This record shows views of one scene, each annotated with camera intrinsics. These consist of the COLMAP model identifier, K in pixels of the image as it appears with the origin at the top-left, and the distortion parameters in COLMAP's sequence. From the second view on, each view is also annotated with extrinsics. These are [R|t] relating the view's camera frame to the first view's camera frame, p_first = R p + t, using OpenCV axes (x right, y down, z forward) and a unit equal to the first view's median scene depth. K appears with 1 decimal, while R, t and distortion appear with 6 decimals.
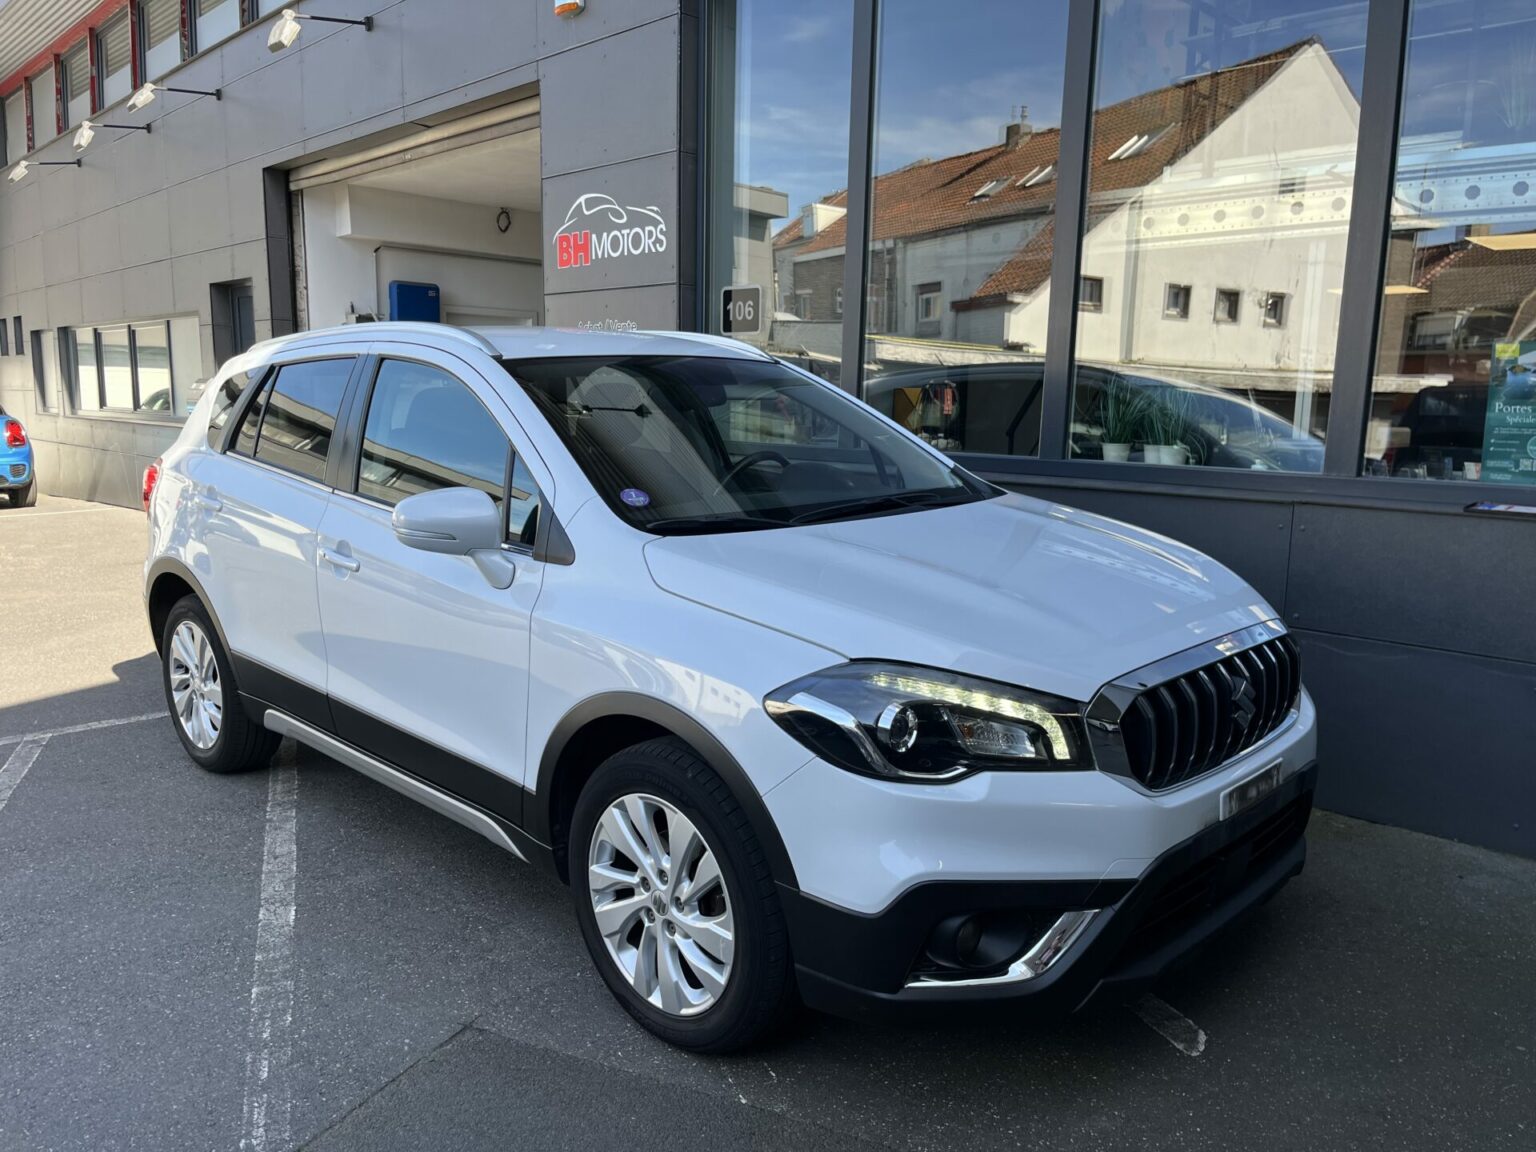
lens RADIAL K [[1169.4, 0, 768.0], [0, 1169.4, 576.0], [0, 0, 1]] dist [0.051253, -0.080471]
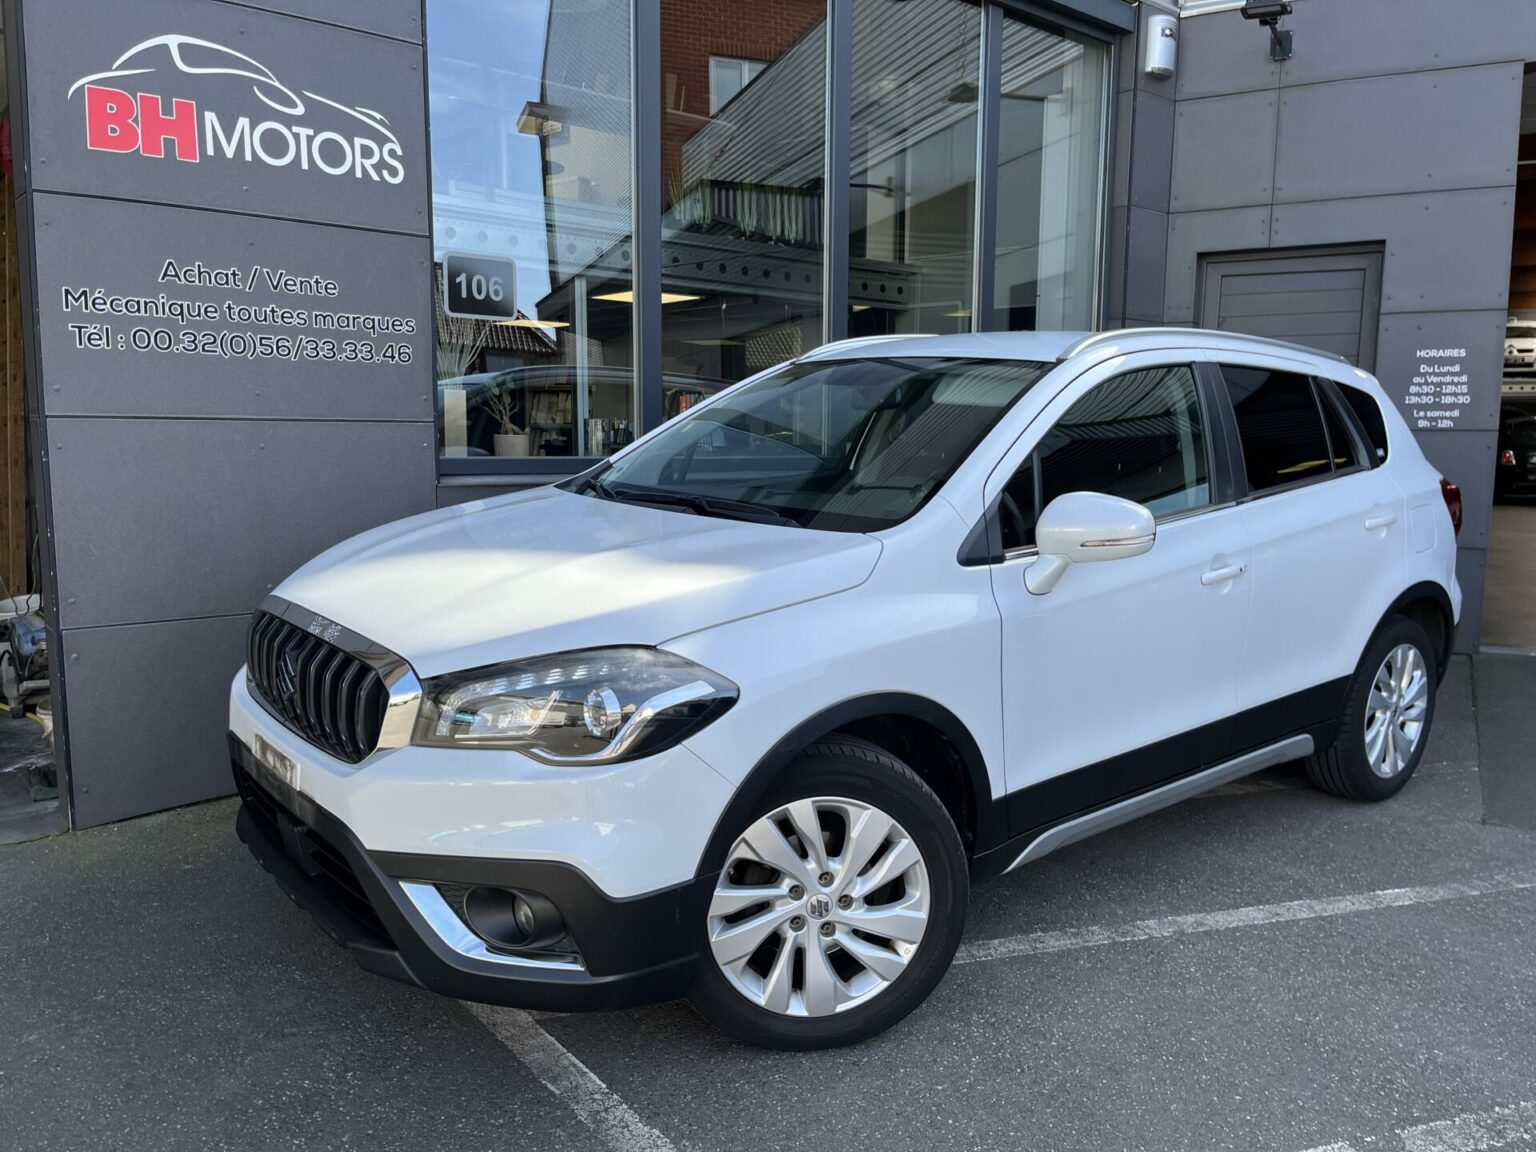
lens RADIAL K [[1144.5, 0, 762.3], [0, 1144.5, 575.2], [0, 0, 1]] dist [0.118564, -0.161285]
pose [[0.076544, -0.147825, 0.986047, -0.738337], [0.137959, 0.981006, 0.136360, -0.112298], [-0.987476, 0.125597, 0.095484, 0.722517]]
